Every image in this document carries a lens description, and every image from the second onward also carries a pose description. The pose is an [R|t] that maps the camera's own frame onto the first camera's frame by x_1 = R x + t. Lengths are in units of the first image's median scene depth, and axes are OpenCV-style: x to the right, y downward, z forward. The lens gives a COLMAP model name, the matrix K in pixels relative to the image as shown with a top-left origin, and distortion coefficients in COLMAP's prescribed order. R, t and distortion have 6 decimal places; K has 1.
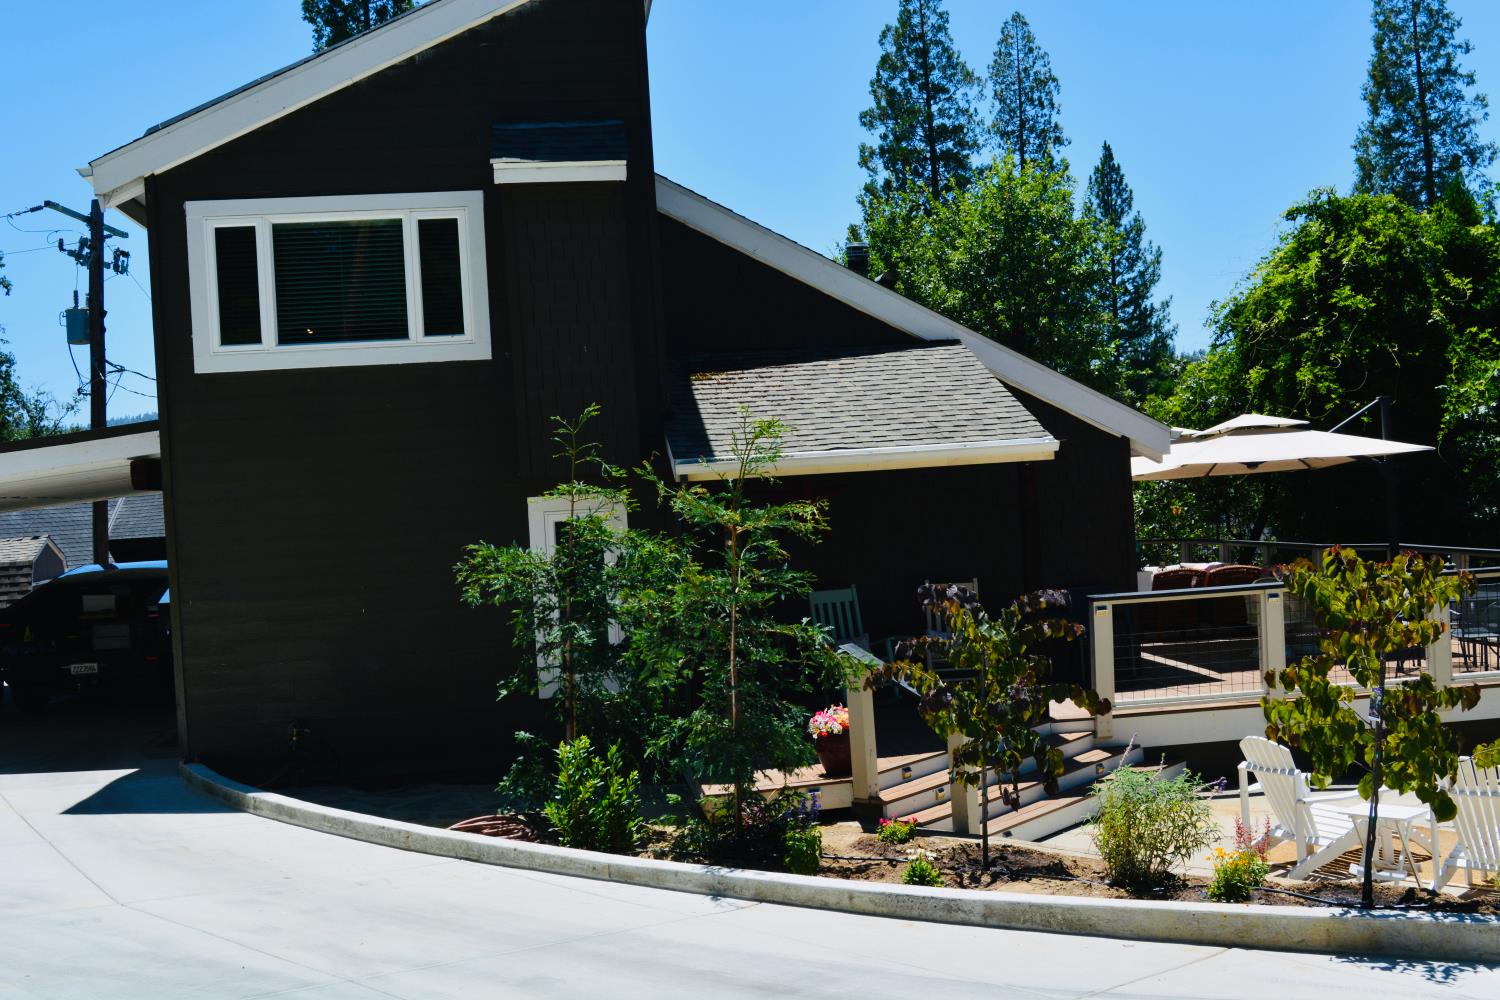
lens RADIAL K [[1669.1, 0, 750.0], [0, 1669.1, 500.0], [0, 0, 1]] dist [-0.017013, -0.017209]
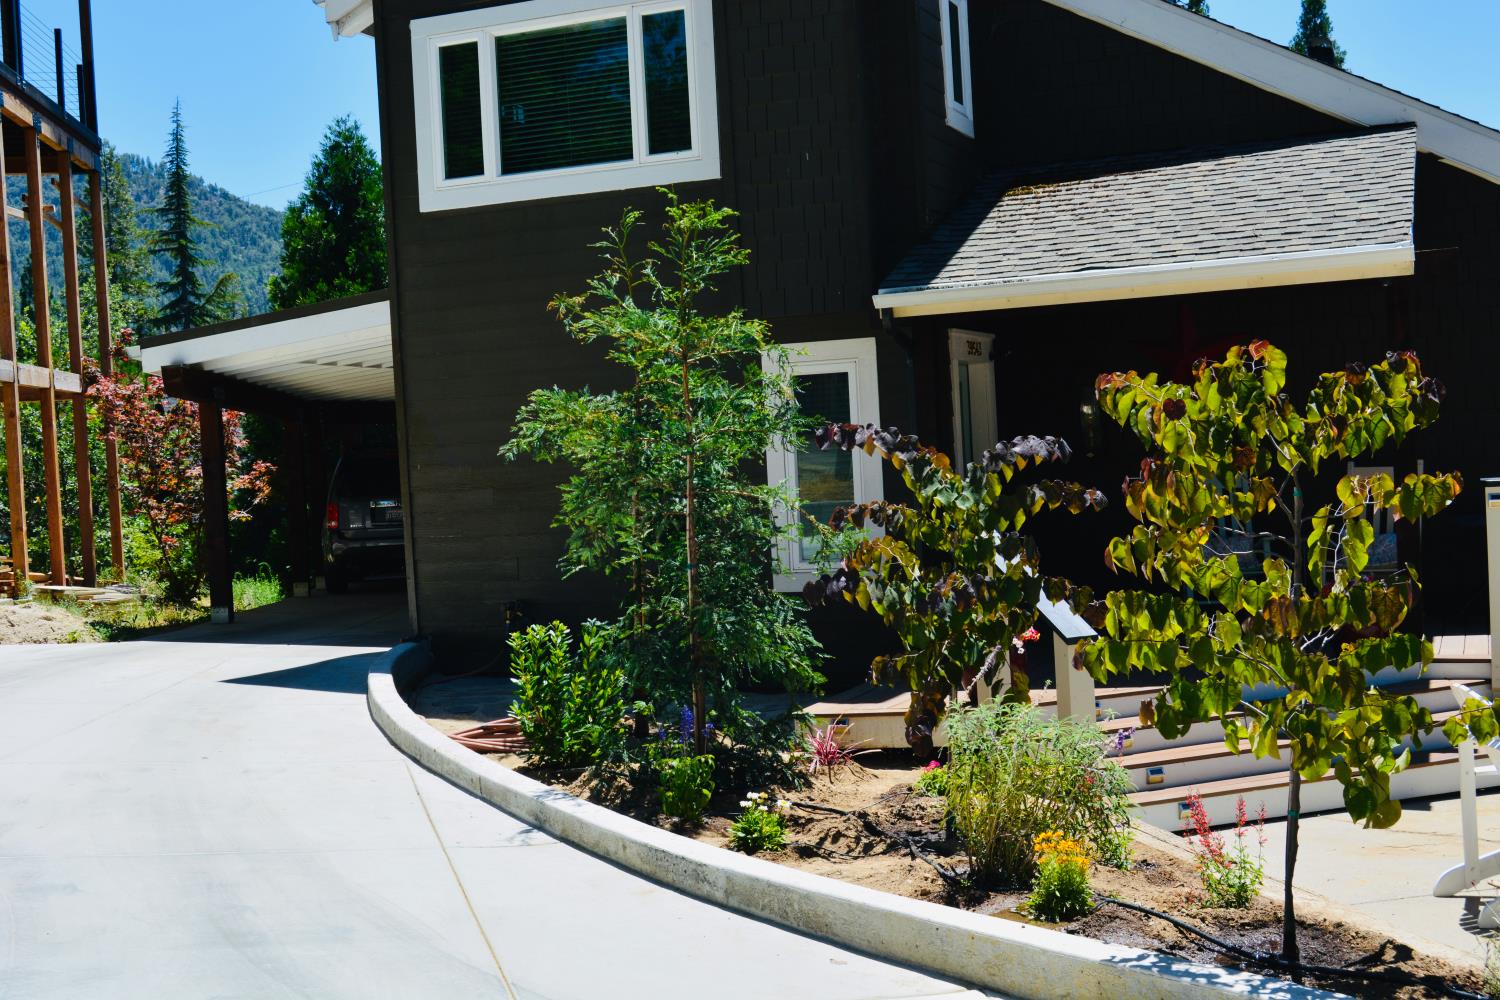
lens RADIAL K [[1846.2, 0, 750.0], [0, 1846.2, 500.0], [0, 0, 1]] dist [-0.015974, -0.000429]
pose [[0.874008, 0.024542, -0.485292, 0.303601], [-0.001259, 0.998835, 0.048245, 0.030386], [0.485911, -0.041556, 0.873020, 0.205452]]
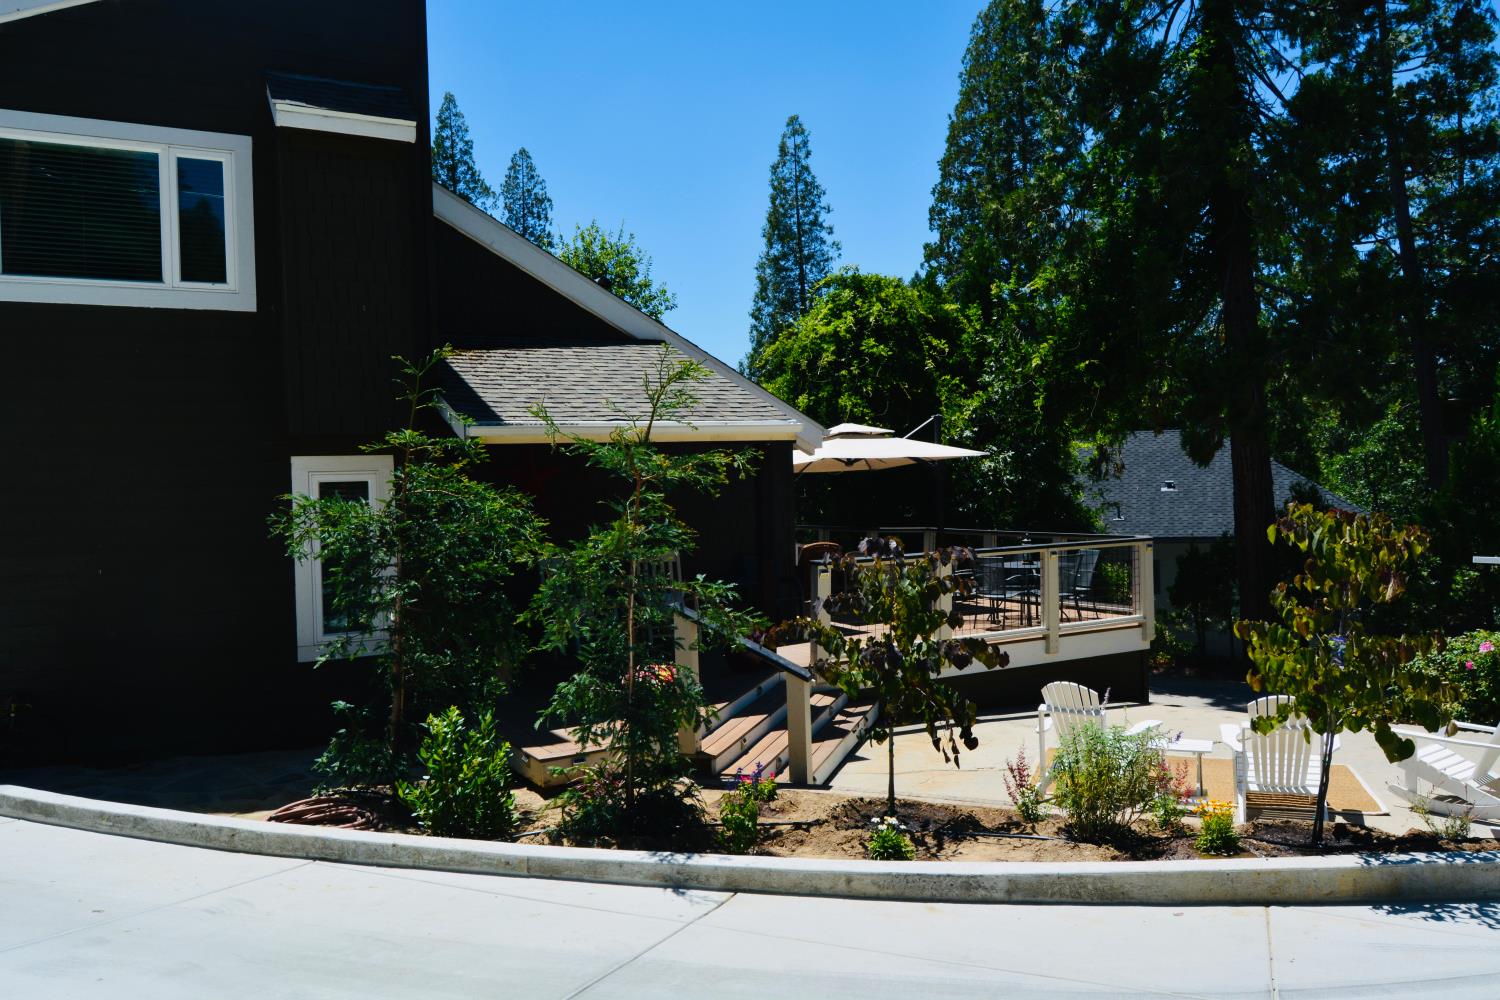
lens RADIAL K [[1159.2, 0, 750.0], [0, 1159.2, 500.0], [0, 0, 1]] dist [-0.014044, 0.004279]
pose [[0.924194, 0.026029, 0.381035, -0.143038], [-0.023575, 0.999660, -0.011108, 0.025254], [-0.381195, 0.001283, 0.924494, 0.272159]]
